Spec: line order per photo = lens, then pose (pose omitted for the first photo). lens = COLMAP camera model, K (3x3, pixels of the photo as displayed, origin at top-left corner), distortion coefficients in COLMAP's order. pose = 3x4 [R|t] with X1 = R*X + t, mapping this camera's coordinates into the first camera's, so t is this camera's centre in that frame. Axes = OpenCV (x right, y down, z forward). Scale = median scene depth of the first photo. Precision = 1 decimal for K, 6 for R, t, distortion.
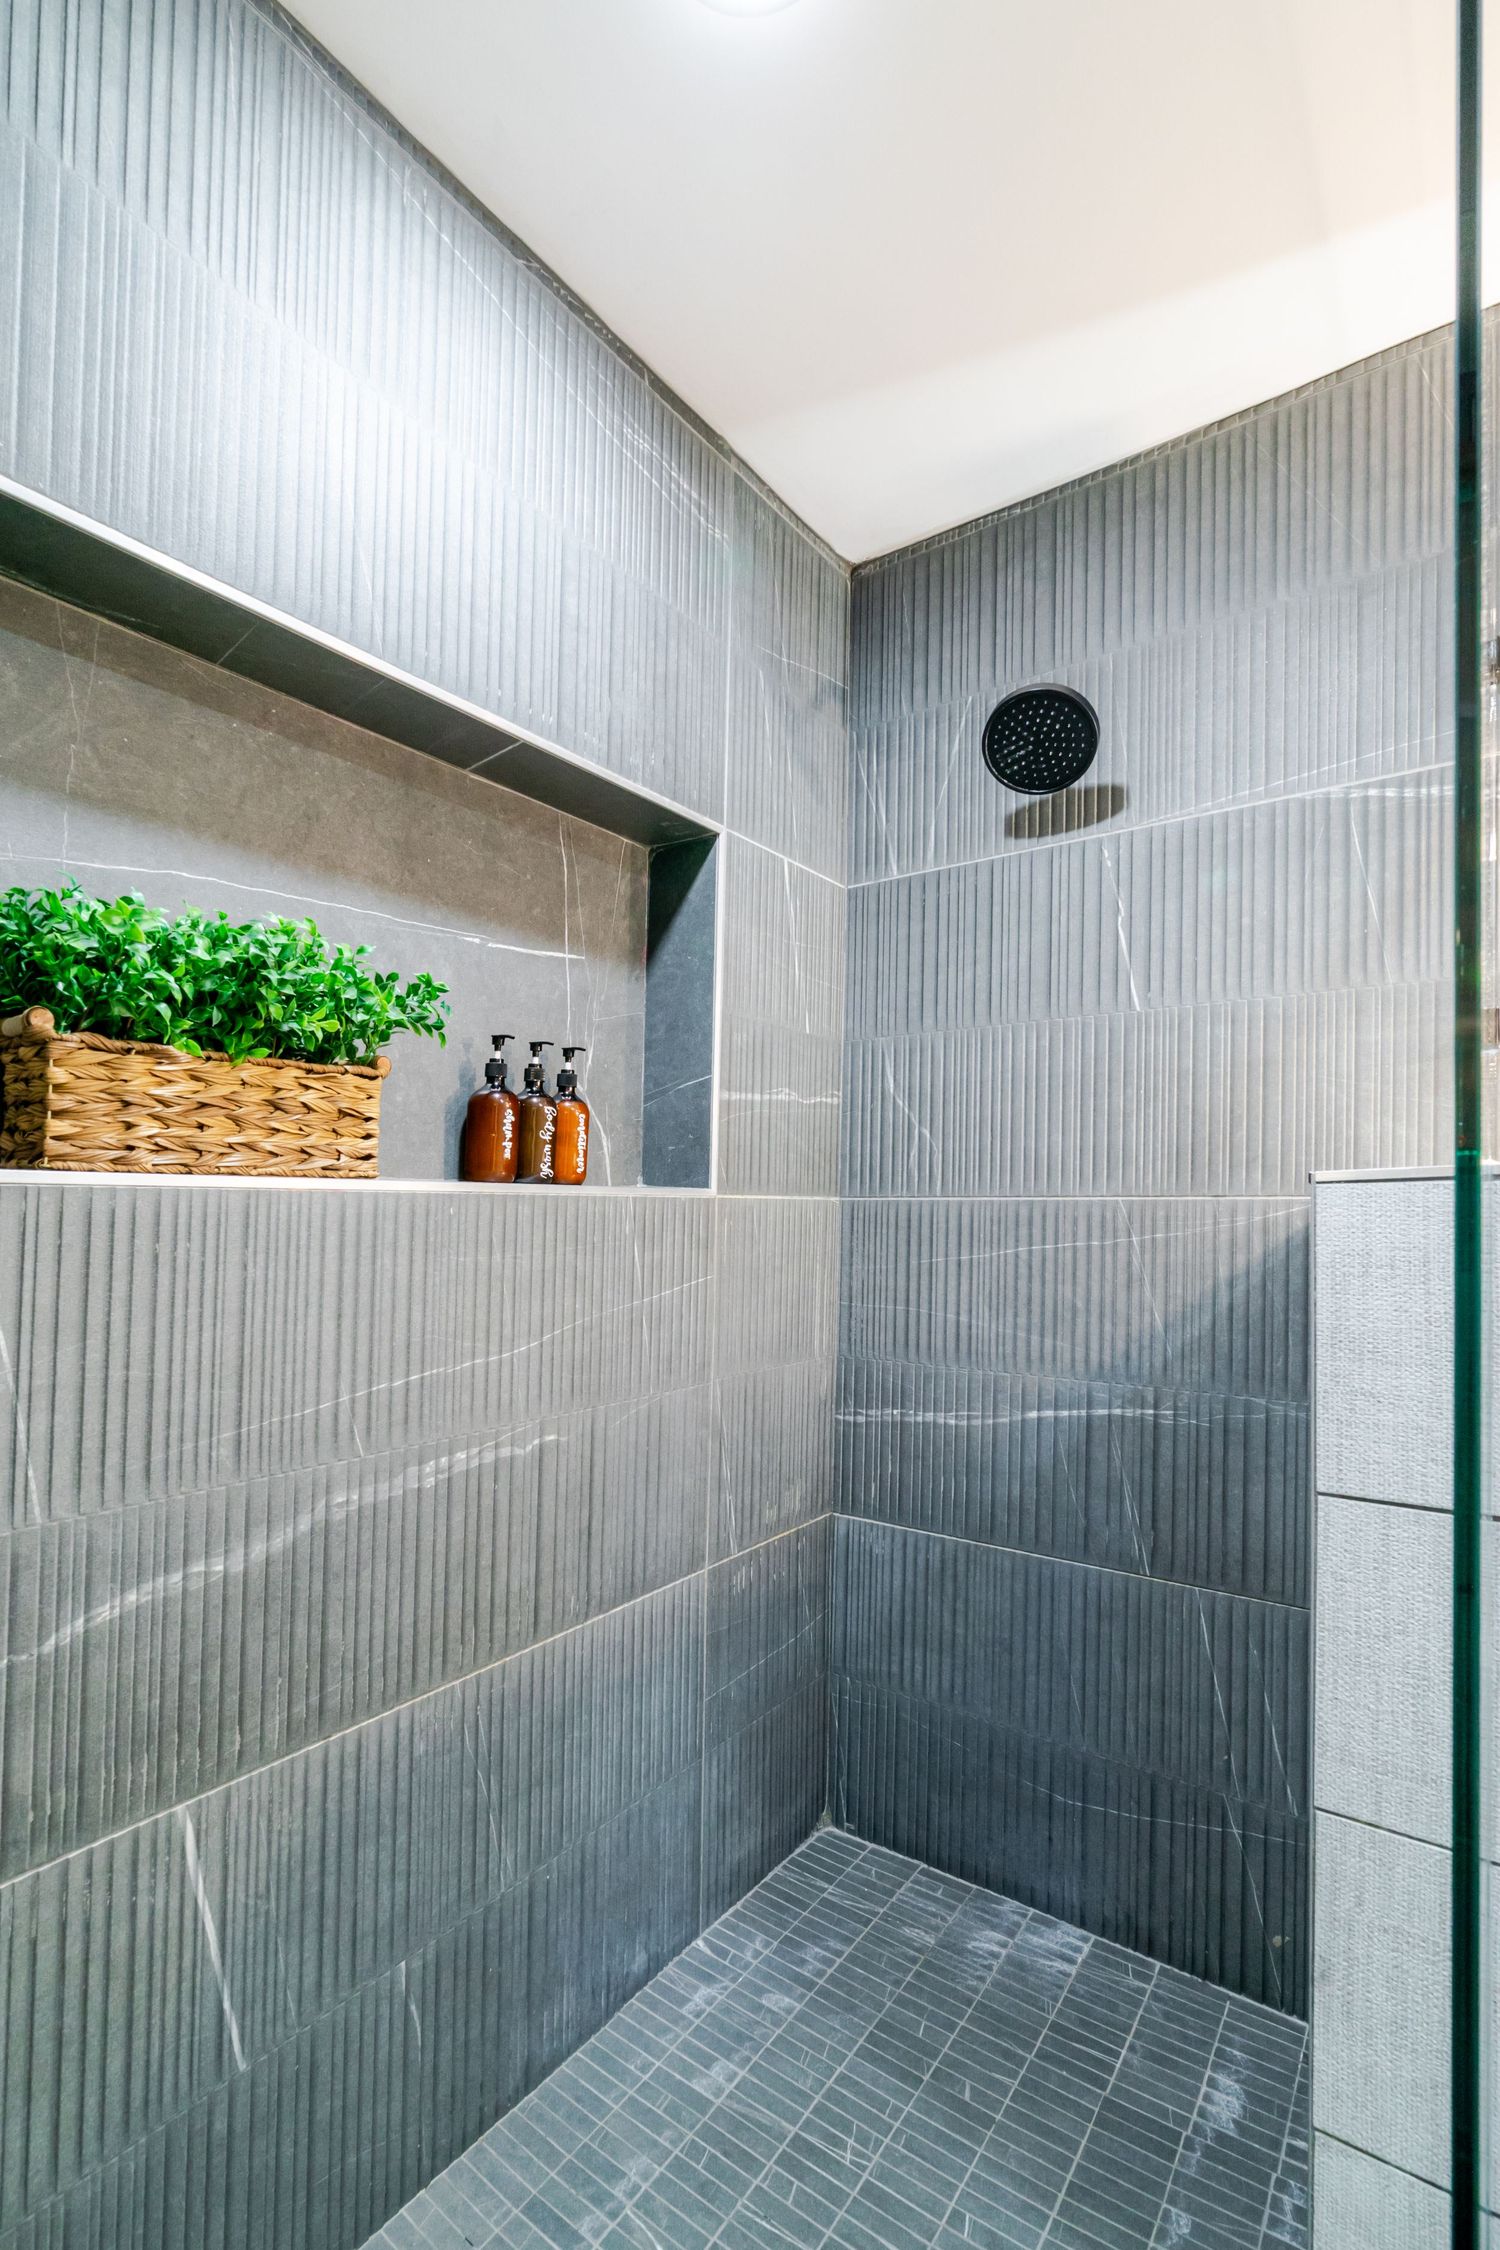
lens RADIAL K [[1101.1, 0, 659.5], [0, 1101.1, 1216.6], [0, 0, 1]] dist [-0.005471, 0.003954]
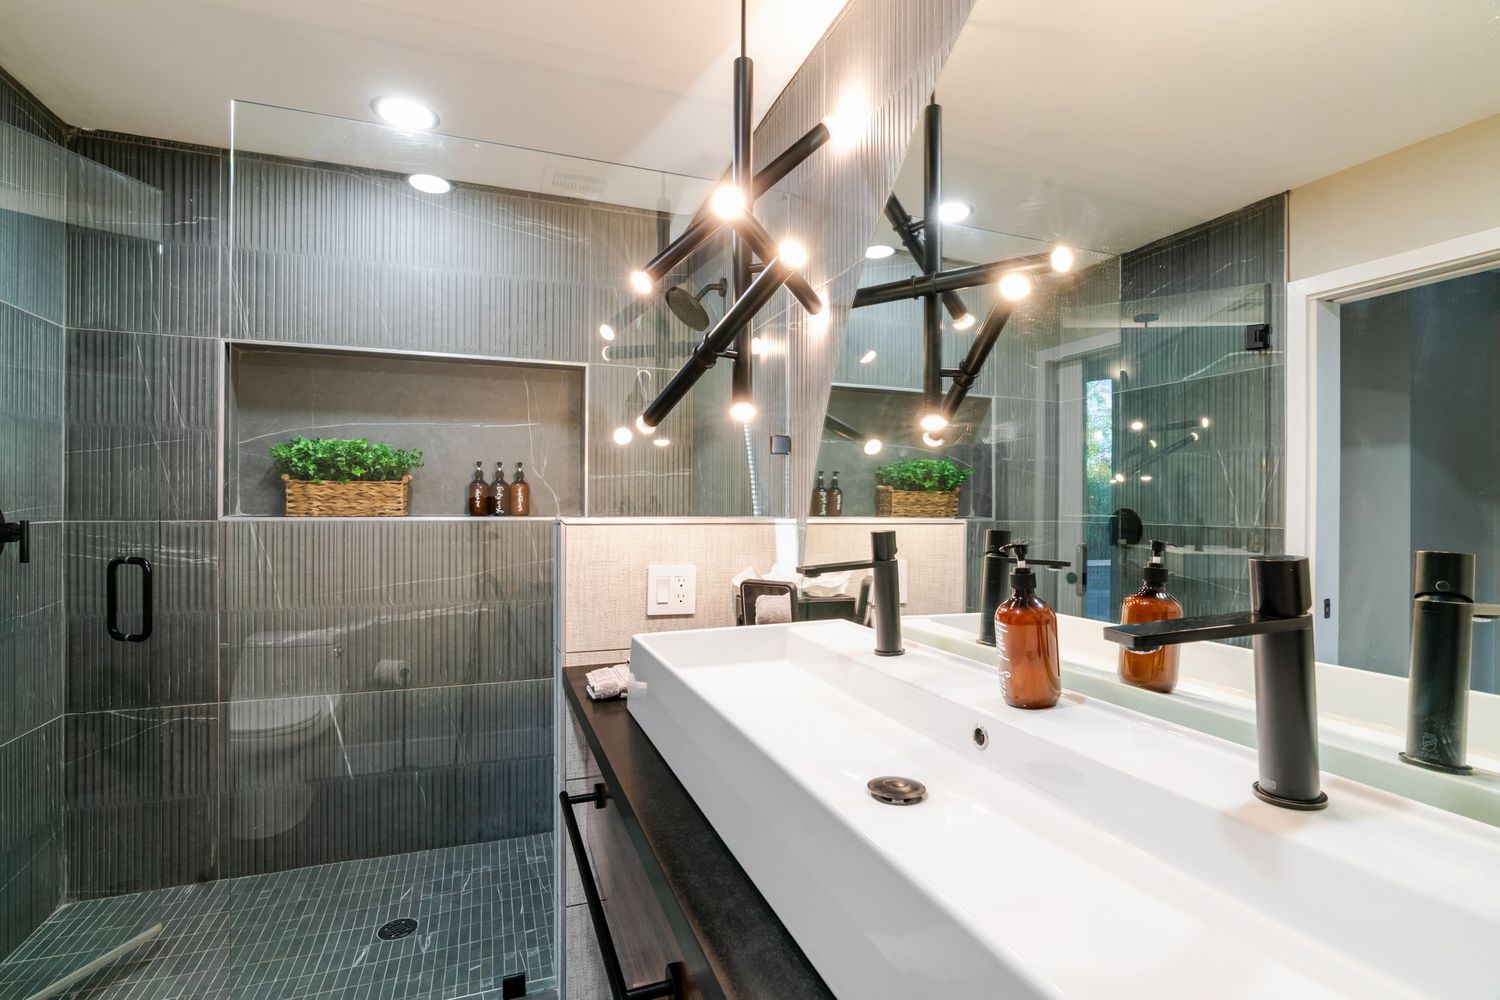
lens RADIAL K [[741.4, 0, 750.8], [0, 741.4, 542.1], [0, 0, 1]] dist [-0.017806, 0.007017]
pose [[0.843640, 0.023279, -0.536404, 1.605236], [-0.004452, 0.999329, 0.036368, -0.040586], [0.536890, -0.028294, 0.843177, -0.210588]]
